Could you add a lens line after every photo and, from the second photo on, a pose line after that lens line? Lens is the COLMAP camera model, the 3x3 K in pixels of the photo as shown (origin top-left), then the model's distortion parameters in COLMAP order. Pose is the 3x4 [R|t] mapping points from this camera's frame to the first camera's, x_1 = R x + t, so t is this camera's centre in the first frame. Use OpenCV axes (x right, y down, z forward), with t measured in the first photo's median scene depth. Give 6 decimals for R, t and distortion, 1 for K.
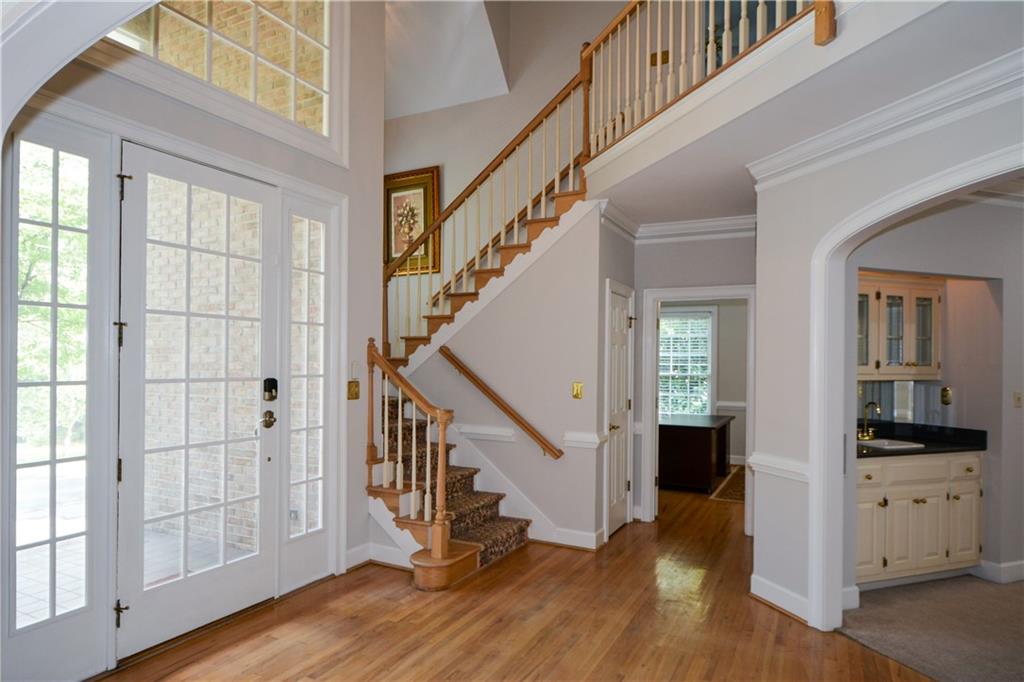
lens RADIAL K [[625.8, 0, 510.7], [0, 625.8, 371.9], [0, 0, 1]] dist [0.001951, -0.000319]
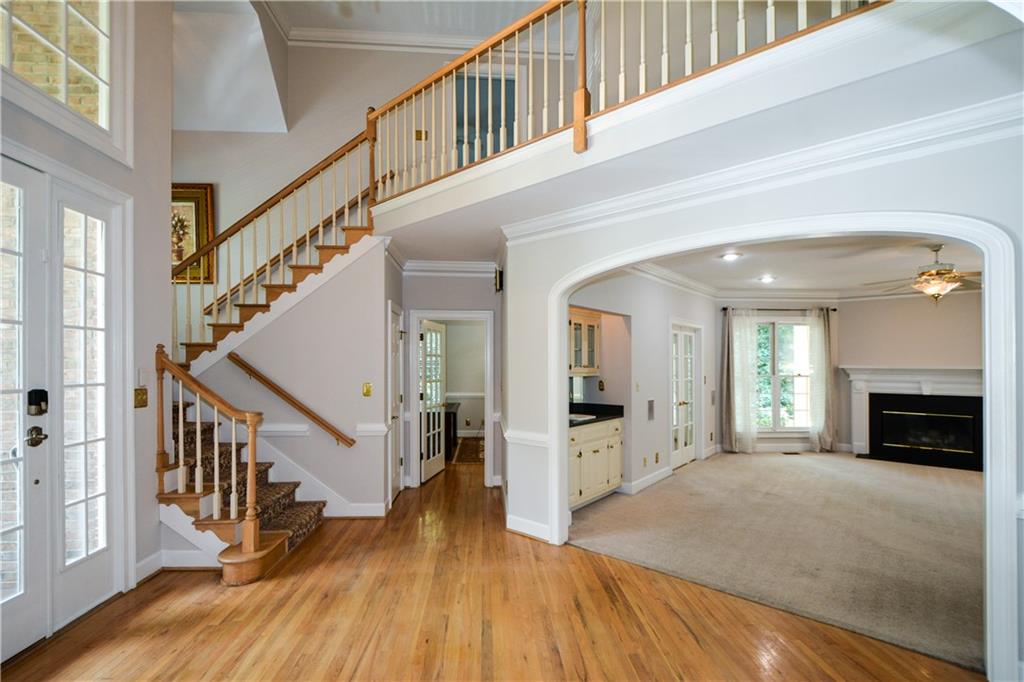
lens RADIAL K [[456.8, 0, 516.0], [0, 456.8, 371.3], [0, 0, 1]] dist [0.012558, -0.010171]
pose [[0.857745, -0.014379, 0.513875, -0.114060], [0.013303, 0.999895, 0.005773, -0.008386], [-0.513904, 0.001884, 0.857846, 0.087102]]
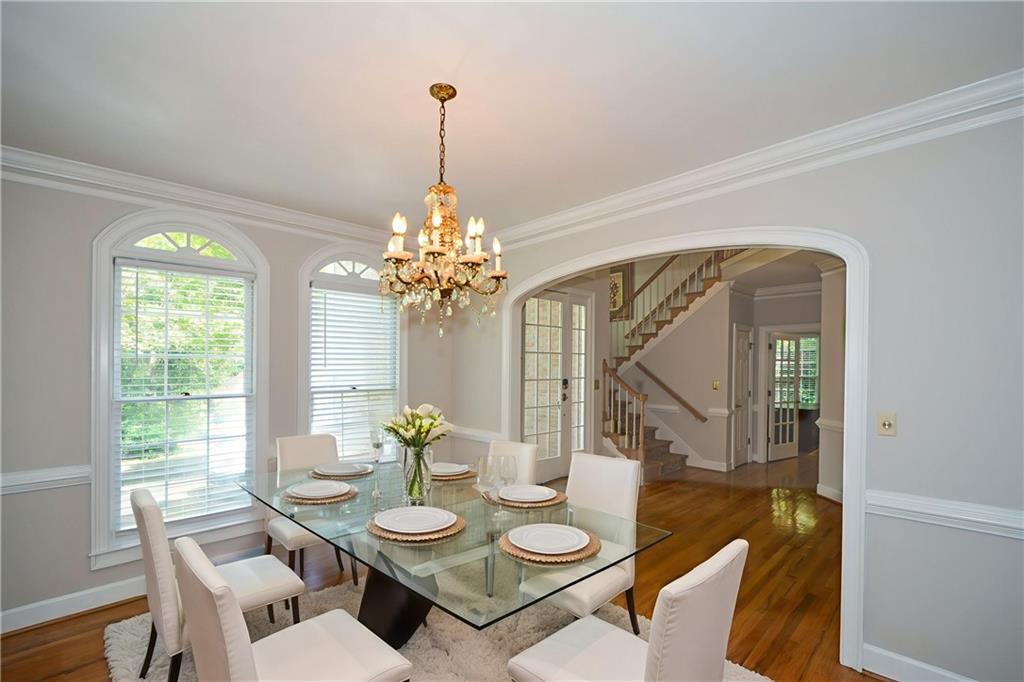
lens RADIAL K [[464.2, 0, 498.2], [0, 464.2, 385.5], [0, 0, 1]] dist [0.000199, -0.000056]
pose [[0.941309, 0.002290, -0.337538, -0.038442], [0.005453, 0.999743, 0.021989, -0.003928], [0.337502, -0.022539, 0.941055, -0.544197]]
